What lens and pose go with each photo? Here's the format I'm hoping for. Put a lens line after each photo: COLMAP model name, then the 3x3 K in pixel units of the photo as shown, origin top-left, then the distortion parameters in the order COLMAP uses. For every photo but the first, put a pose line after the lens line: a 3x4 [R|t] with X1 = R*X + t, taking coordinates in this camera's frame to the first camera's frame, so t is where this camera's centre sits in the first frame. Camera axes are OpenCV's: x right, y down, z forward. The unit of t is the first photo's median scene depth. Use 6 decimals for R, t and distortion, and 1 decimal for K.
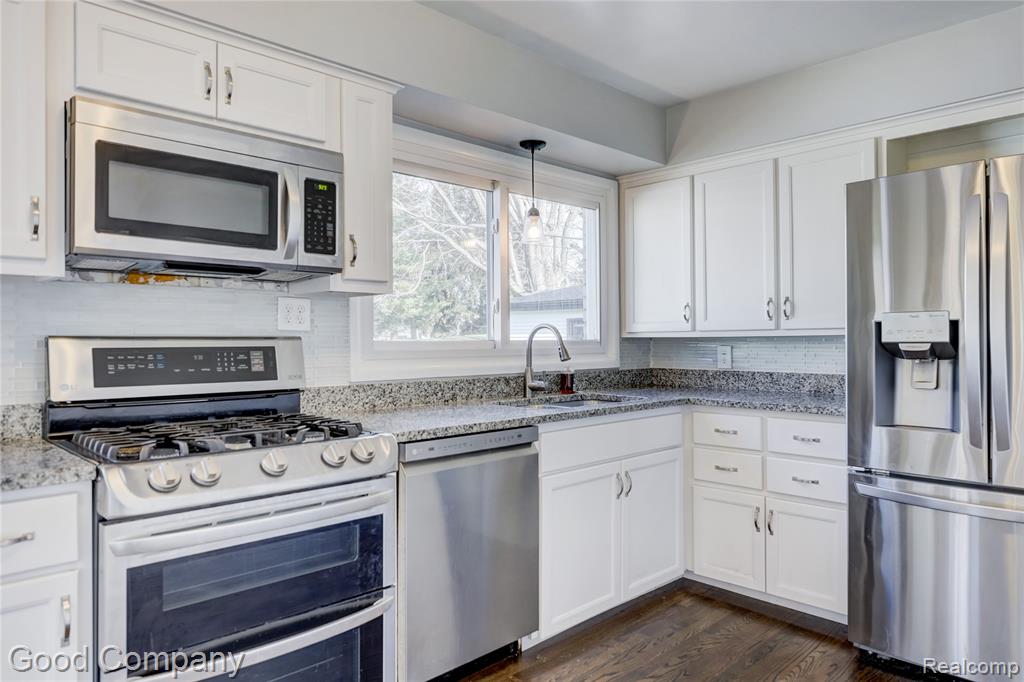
lens RADIAL K [[676.4, 0, 517.7], [0, 676.4, 336.8], [0, 0, 1]] dist [-0.004351, 0.006147]
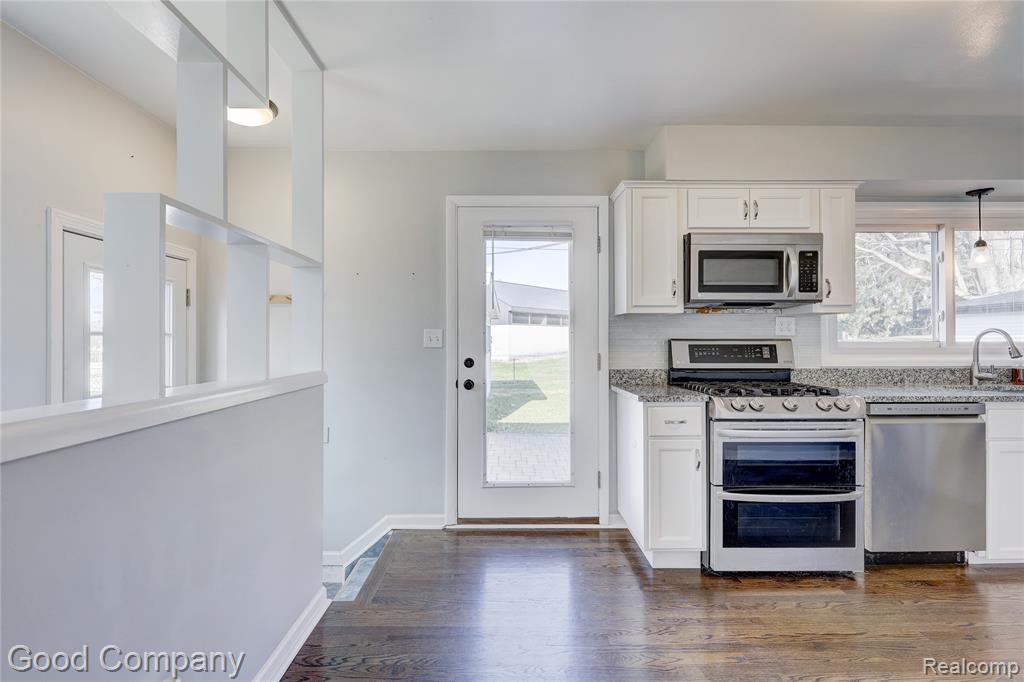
lens RADIAL K [[469.7, 0, 505.0], [0, 469.7, 338.7], [0, 0, 1]] dist [0.000840, 0.000074]
pose [[0.718033, -0.000625, -0.696009, -0.005836], [0.001600, 0.999998, 0.000752, -0.003178], [0.696008, -0.001654, 0.718032, -0.405512]]
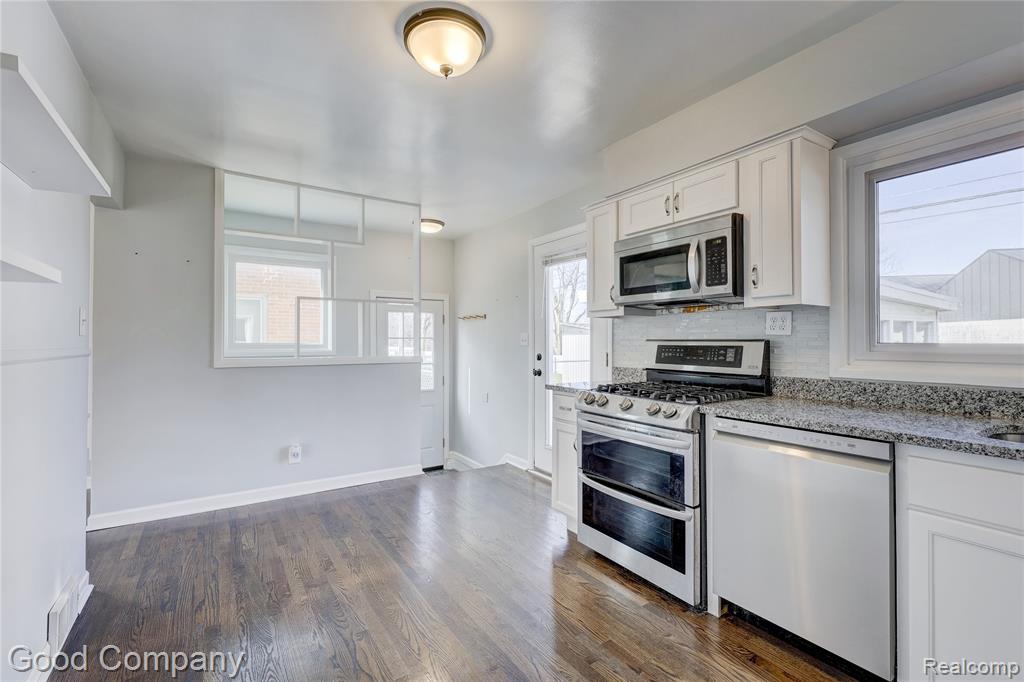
lens RADIAL K [[448.3, 0, 507.6], [0, 448.3, 338.1], [0, 0, 1]] dist [0.000406, 0.000504]
pose [[-0.203471, -0.002818, -0.979077, 0.740021], [0.005001, 0.999980, -0.003917, -0.002067], [0.979068, -0.005693, -0.203452, 0.689936]]
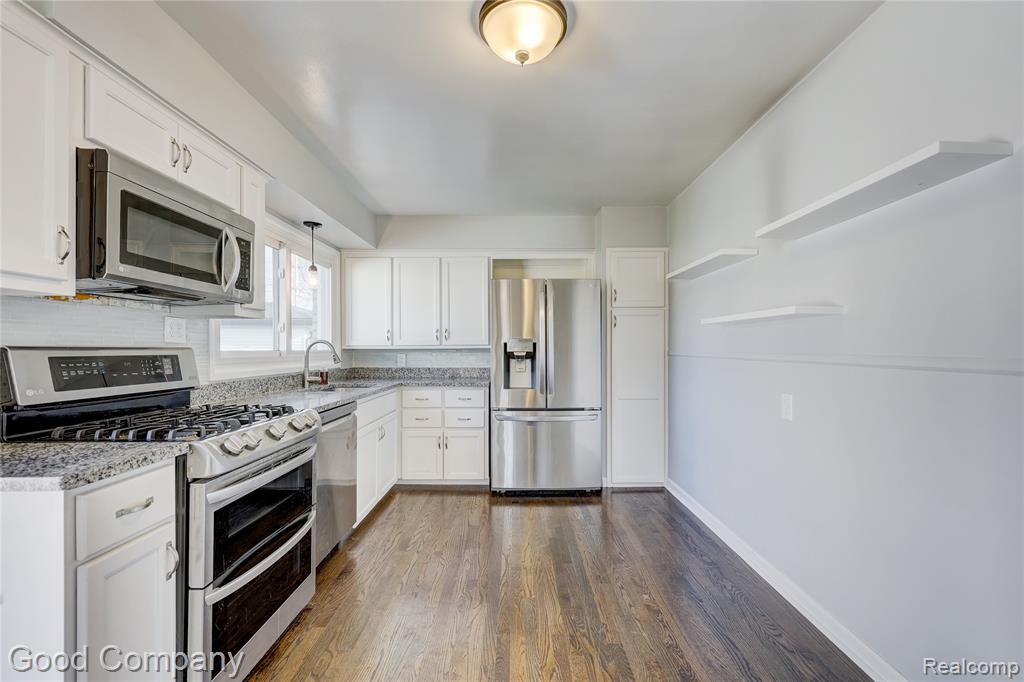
lens RADIAL K [[439.4, 0, 517.7], [0, 439.4, 348.2], [0, 0, 1]] dist [0.000792, -0.000045]
pose [[0.700492, 0.005800, 0.713637, -0.507593], [-0.005656, 0.999981, -0.002576, -0.000282], [-0.713638, -0.002232, 0.700511, -0.061606]]
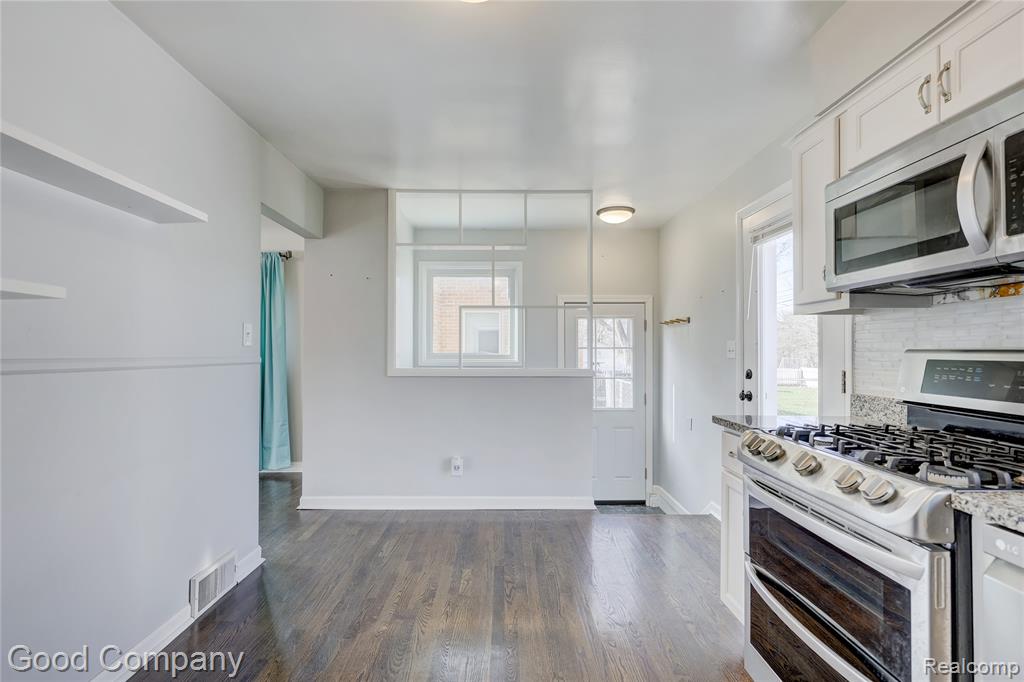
lens RADIAL K [[469.7, 0, 505.1], [0, 469.7, 348.1], [0, 0, 1]] dist [0.000840, 0.000074]
pose [[-0.701709, -0.001938, -0.712461, 0.402570], [0.004169, 0.999968, -0.006827, -0.000879], [0.712451, -0.007761, -0.701679, 0.883674]]
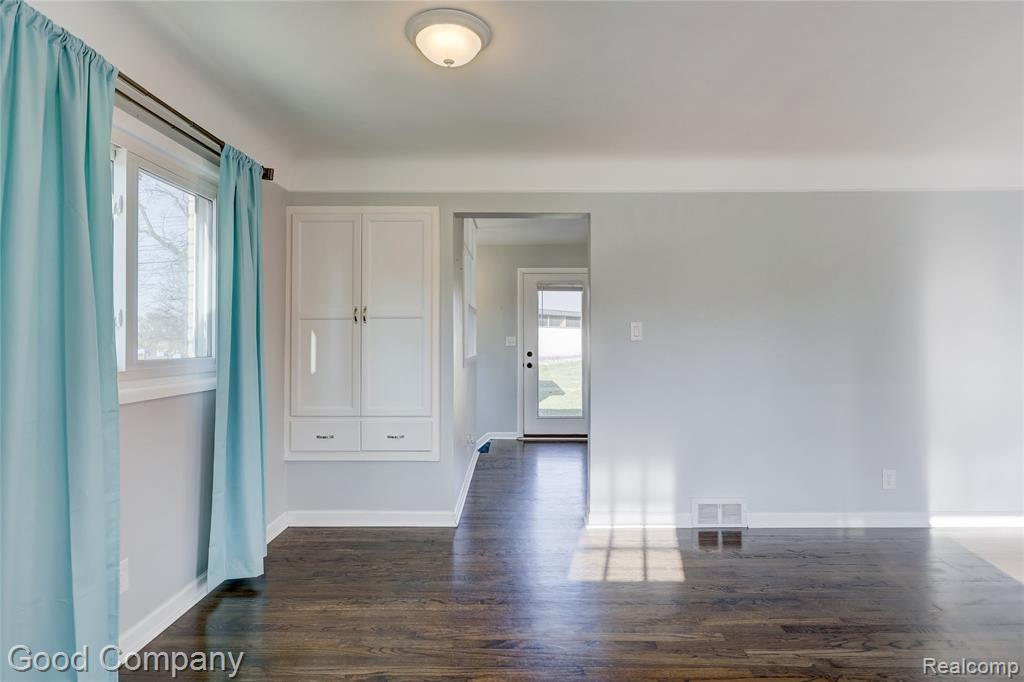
lens RADIAL K [[541.4, 0, 509.1], [0, 541.4, 341.5], [0, 0, 1]] dist [0.004445, 0.000775]
pose [[0.708577, 0.000465, -0.705633, 0.986130], [0.000675, 0.999999, 0.001337, -0.007788], [0.705633, -0.001424, 0.708576, -1.673543]]
